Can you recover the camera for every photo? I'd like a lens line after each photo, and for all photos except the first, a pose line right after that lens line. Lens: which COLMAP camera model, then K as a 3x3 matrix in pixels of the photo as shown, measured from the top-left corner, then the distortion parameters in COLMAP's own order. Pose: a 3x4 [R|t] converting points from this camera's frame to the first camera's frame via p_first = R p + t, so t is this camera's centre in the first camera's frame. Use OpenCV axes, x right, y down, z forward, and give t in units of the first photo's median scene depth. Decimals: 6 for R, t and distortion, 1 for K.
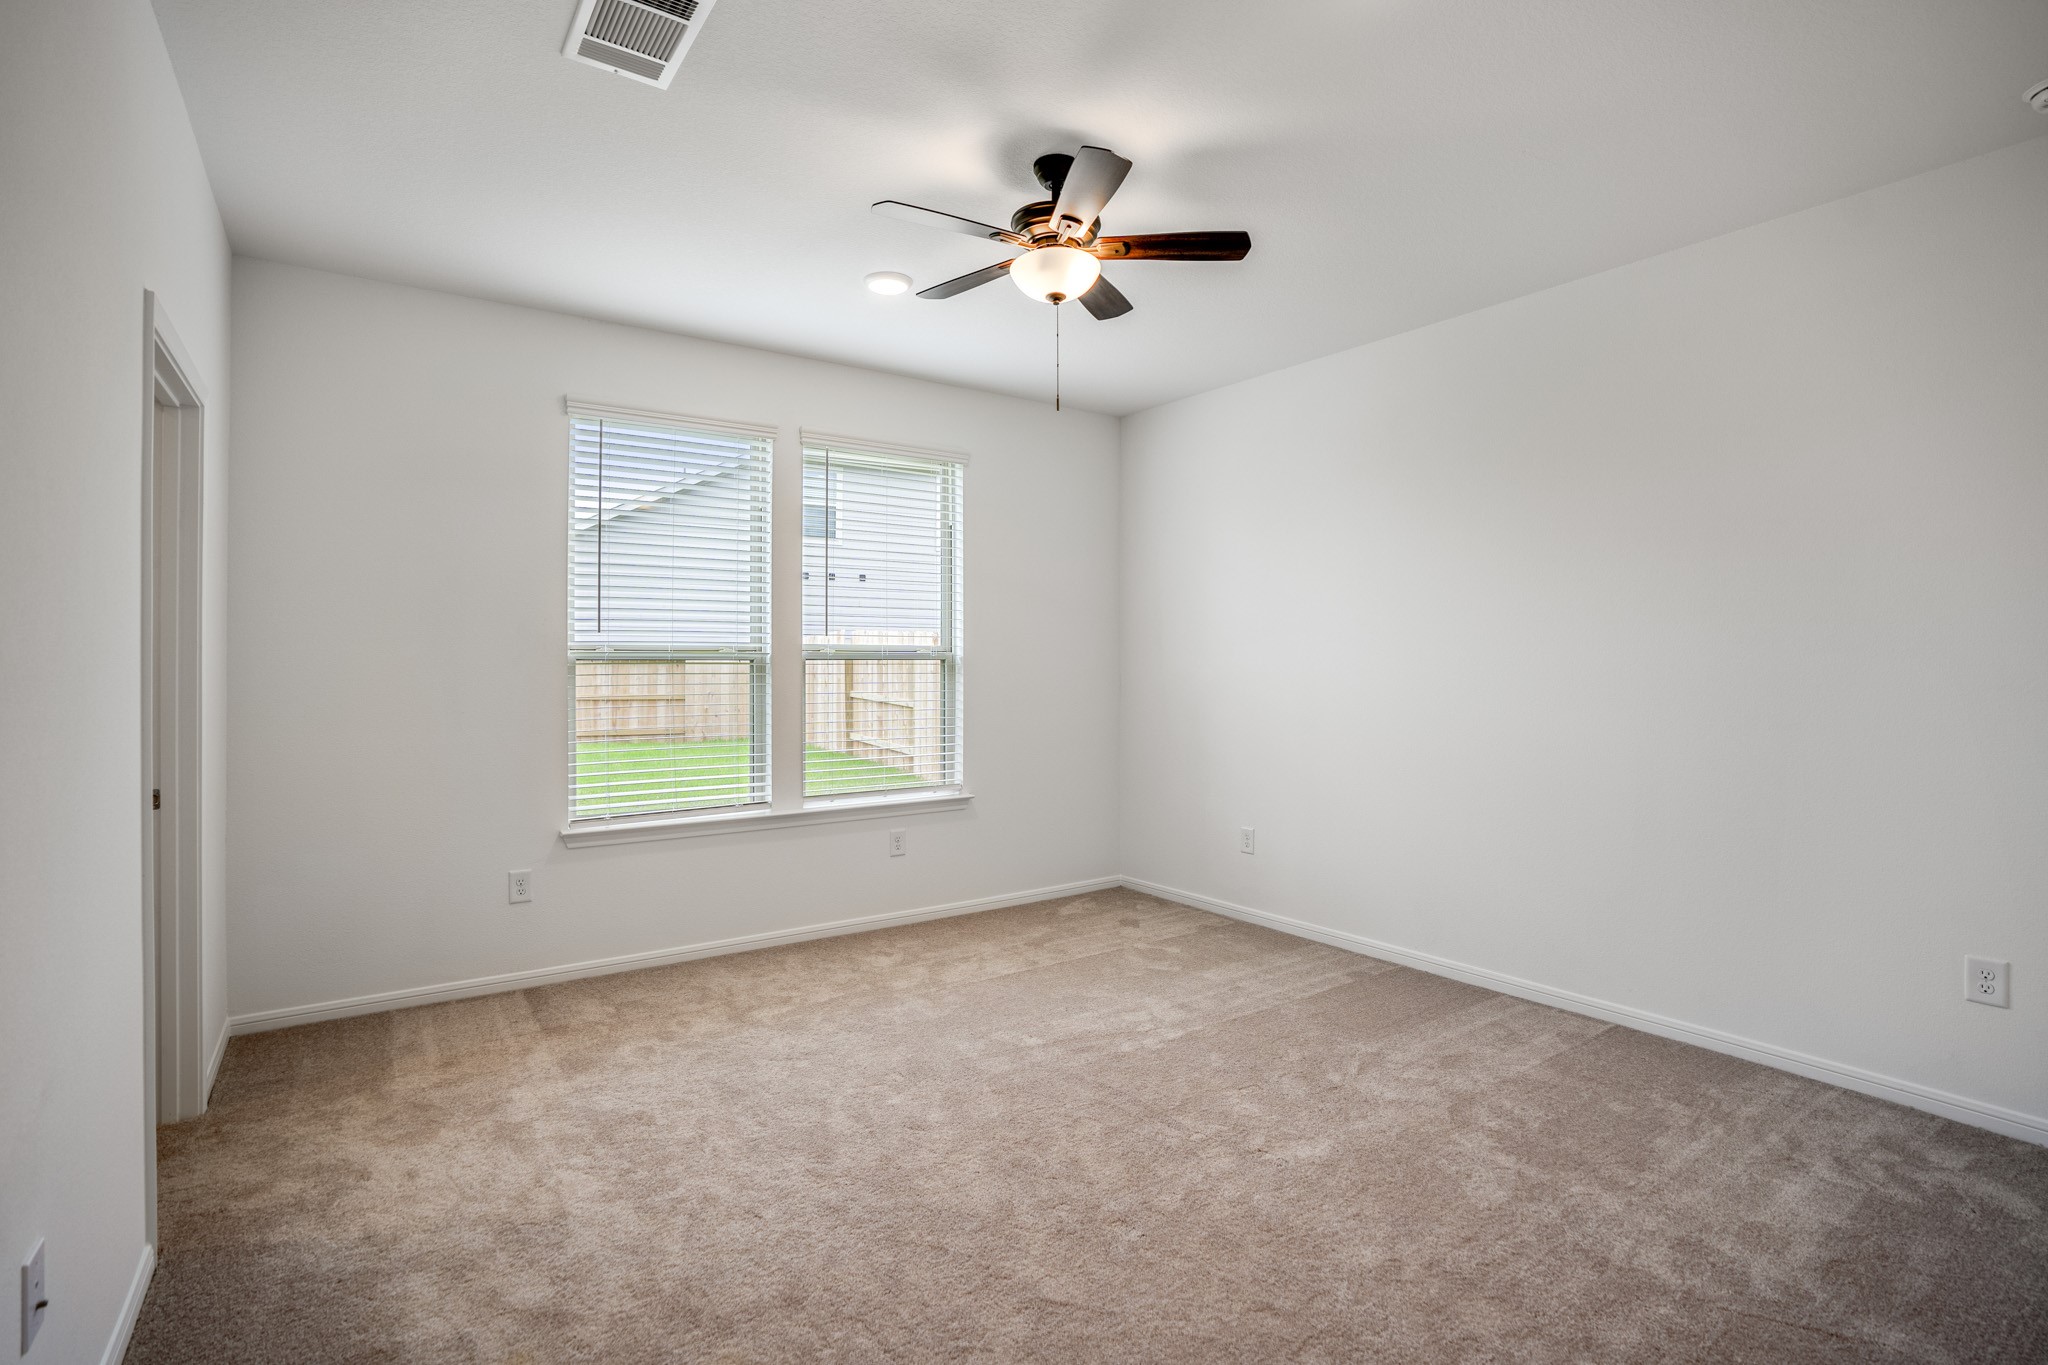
lens RADIAL K [[936.5, 0, 1024.0], [0, 936.5, 682.5], [0, 0, 1]] dist [-0.000080, 0.000085]
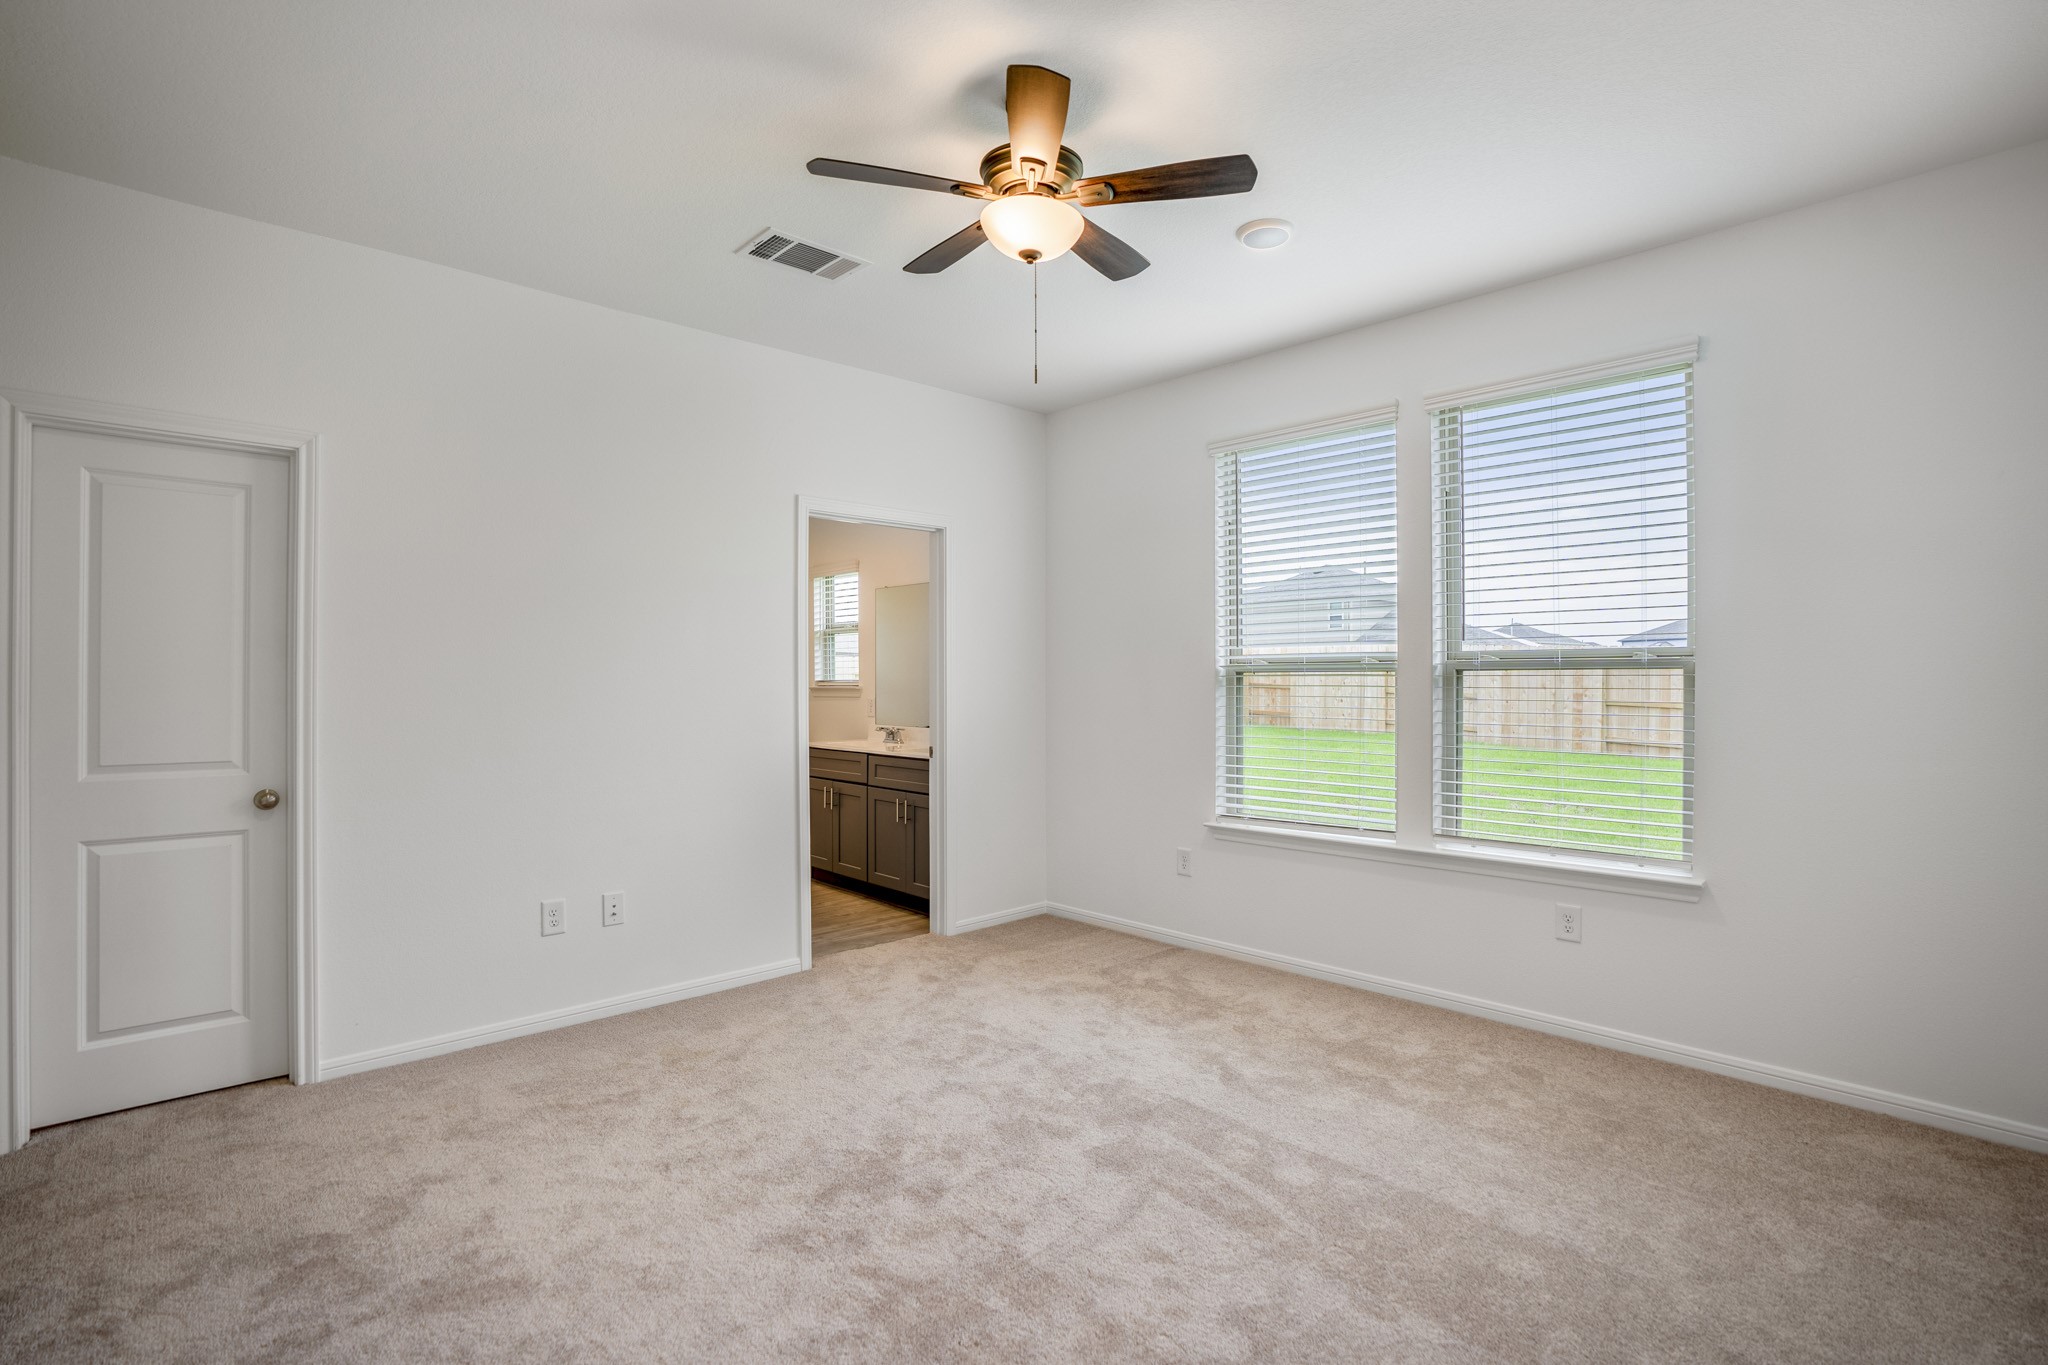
lens RADIAL K [[1009.5, 0, 1024.0], [0, 1009.5, 682.5], [0, 0, 1]] dist [0.000933, 0.000048]
pose [[0.191433, 0.002762, -0.981502, 0.525658], [-0.019747, 0.999804, -0.001038, -0.004507], [0.981307, 0.019581, 0.191450, 0.418705]]
